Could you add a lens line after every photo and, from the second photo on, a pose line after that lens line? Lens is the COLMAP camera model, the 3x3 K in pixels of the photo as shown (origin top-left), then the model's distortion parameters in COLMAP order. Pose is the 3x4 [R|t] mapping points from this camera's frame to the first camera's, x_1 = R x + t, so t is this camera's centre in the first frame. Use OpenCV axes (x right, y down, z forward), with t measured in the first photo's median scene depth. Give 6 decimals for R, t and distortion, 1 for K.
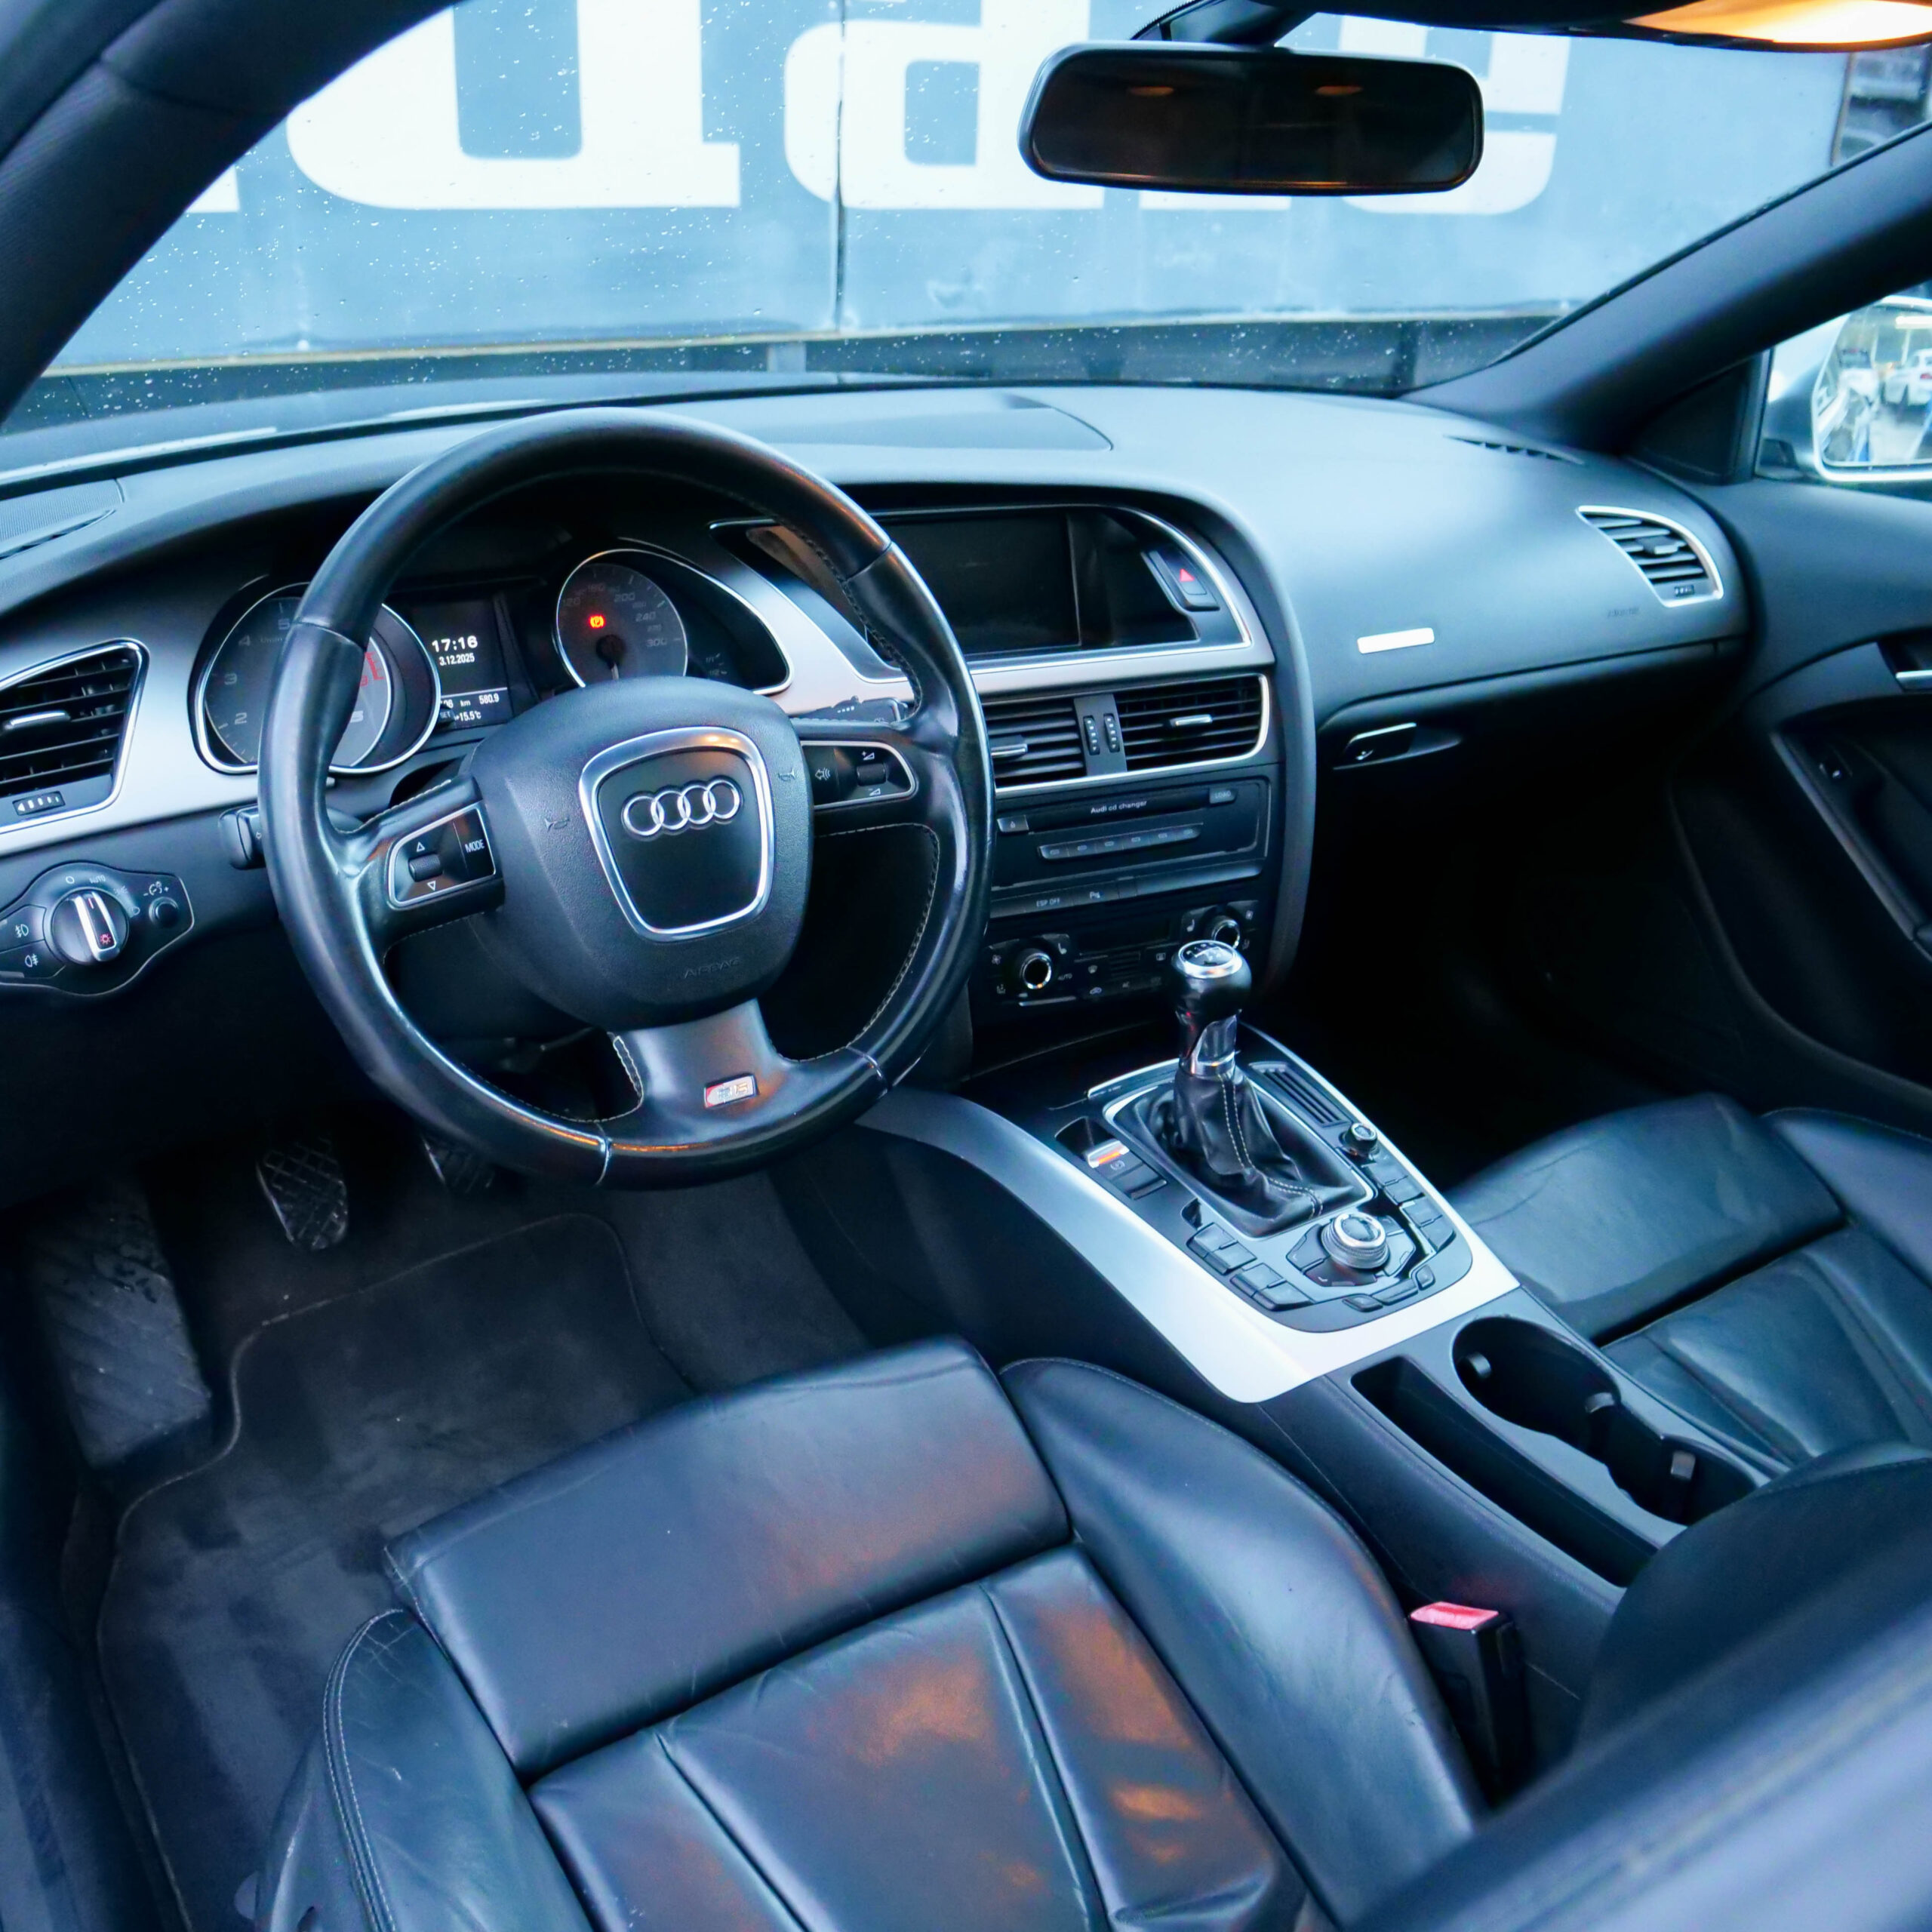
lens RADIAL K [[1935.6, 0, 967.5], [0, 1935.6, 983.9], [0, 0, 1]] dist [-0.073455, 0.012744]
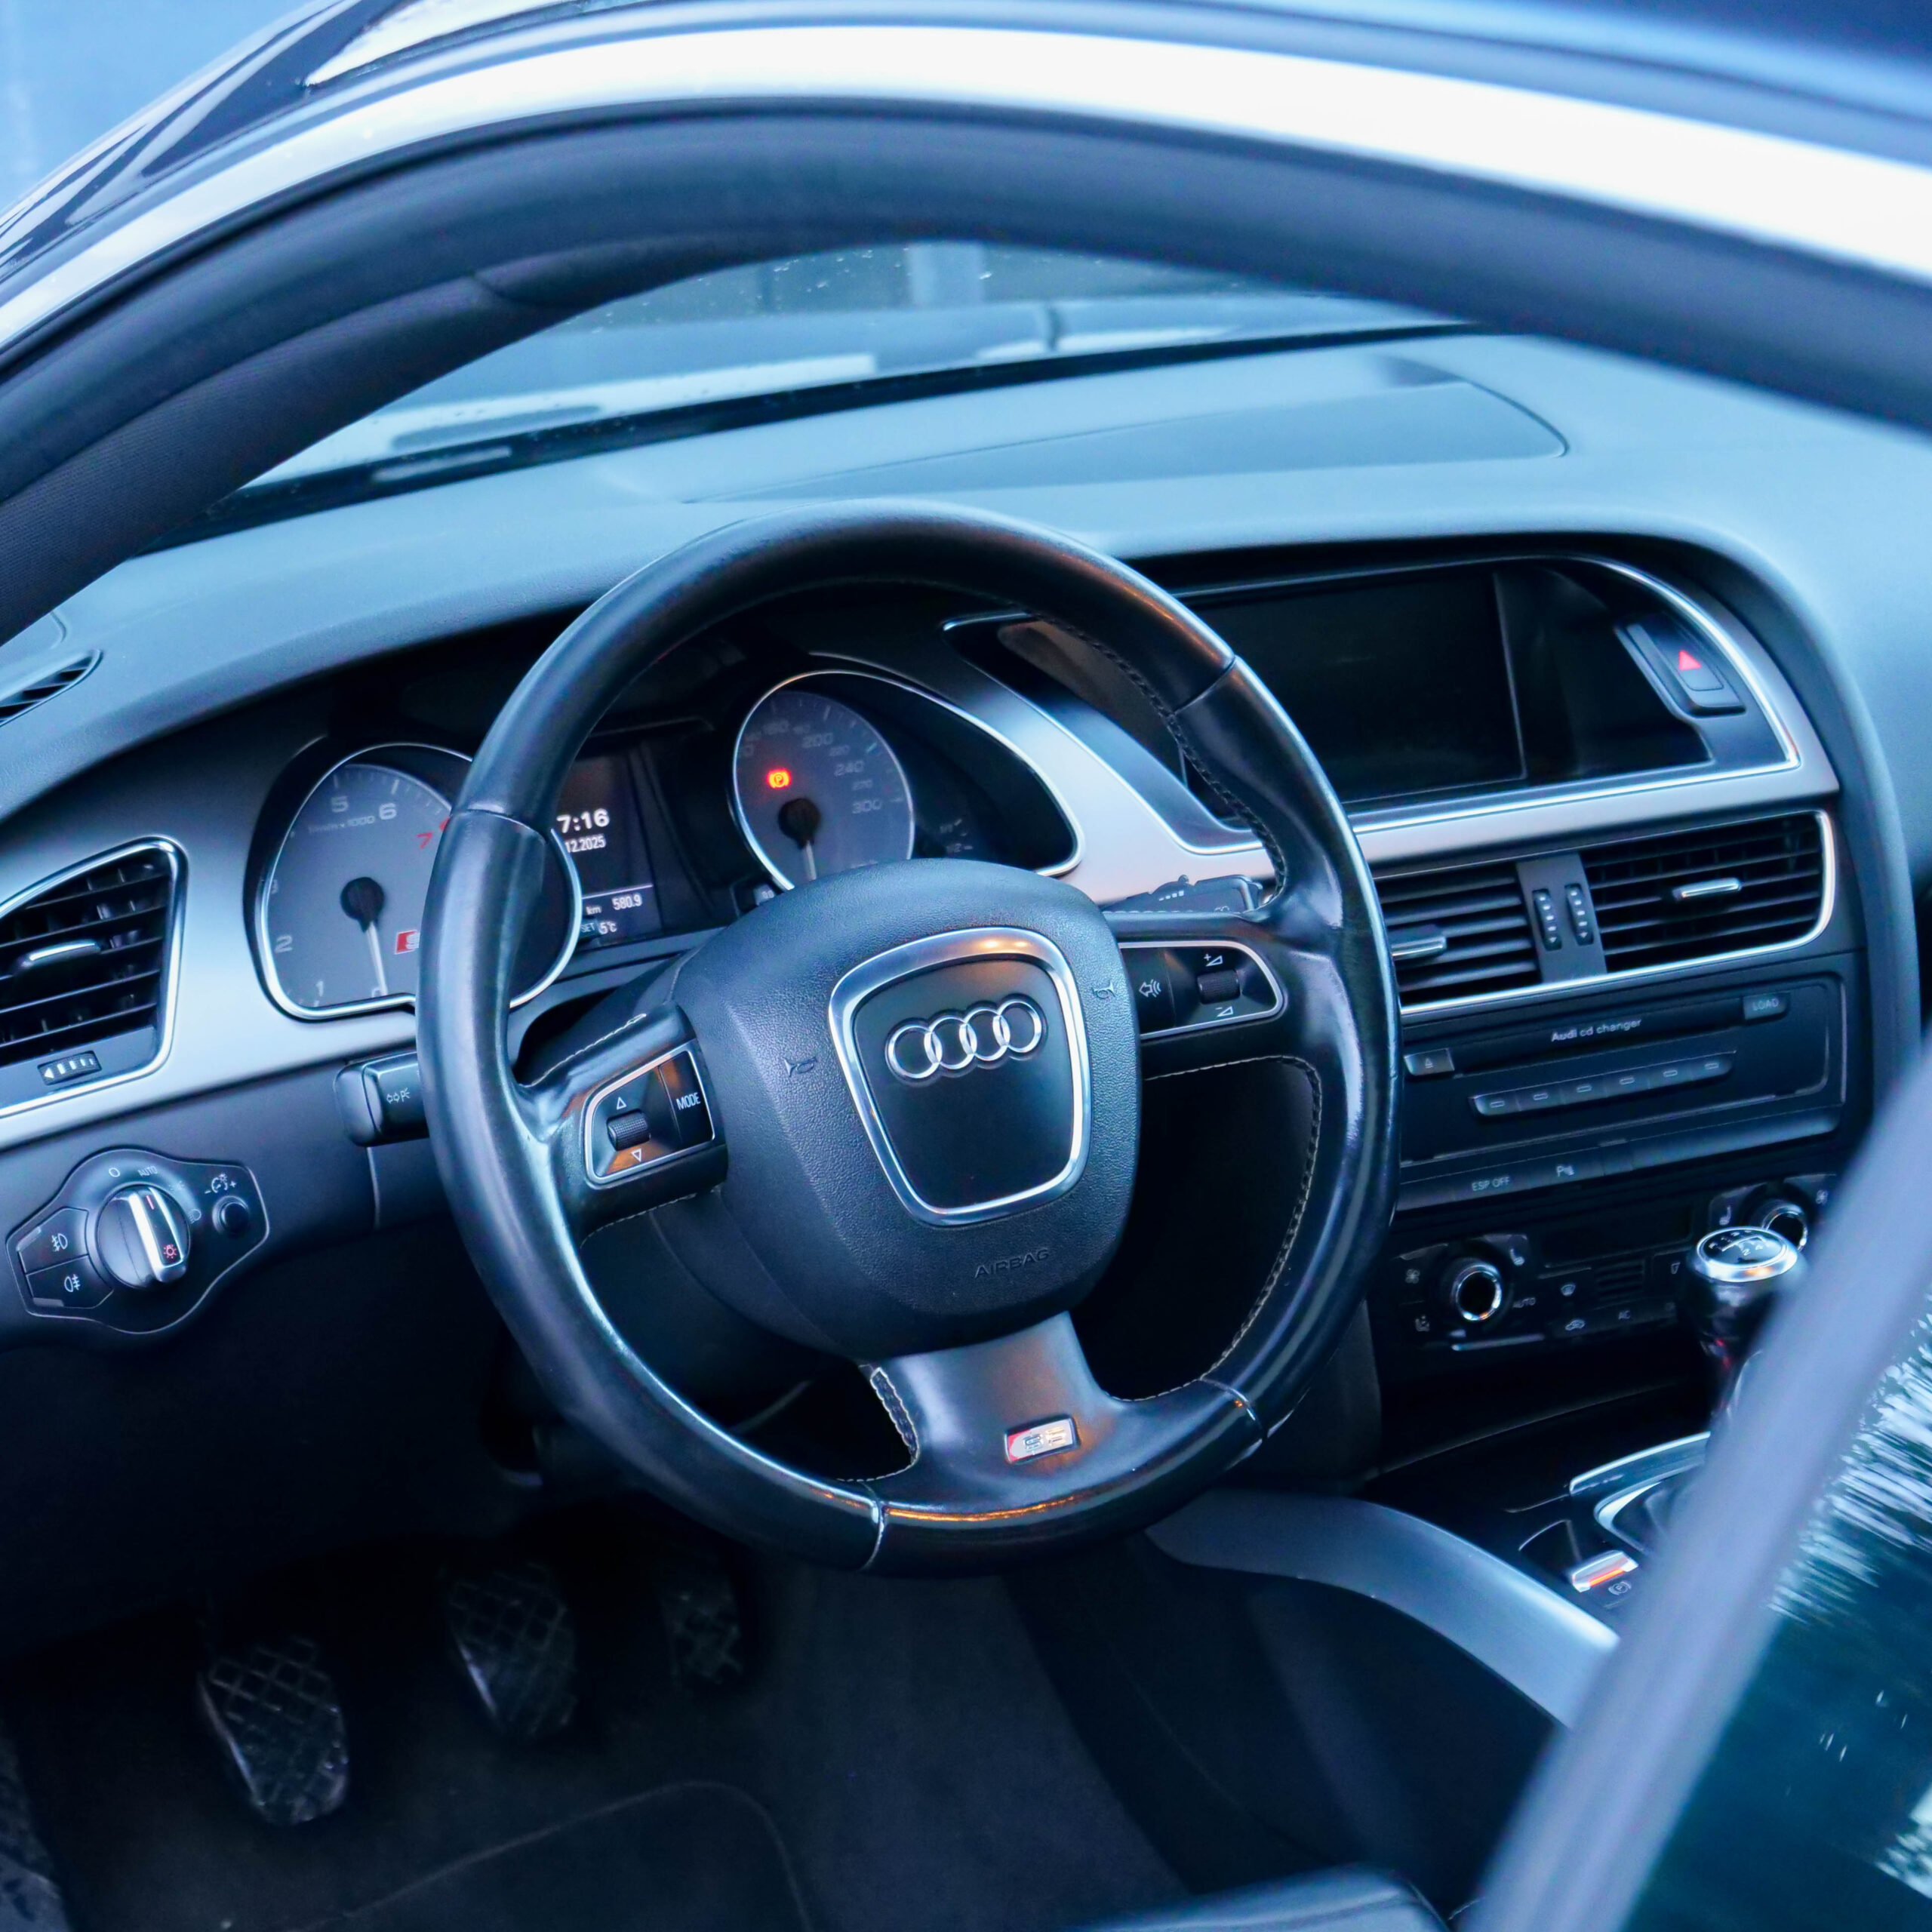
lens RADIAL K [[4332.1, 0, 964.3], [0, 4332.1, 967.6], [0, 0, 1]] dist [0.093786, -0.020594]
pose [[0.995597, -0.042802, -0.083400, -0.008492], [0.032129, 0.991592, -0.125355, 0.060855], [0.088064, 0.122123, 0.988600, -0.432398]]
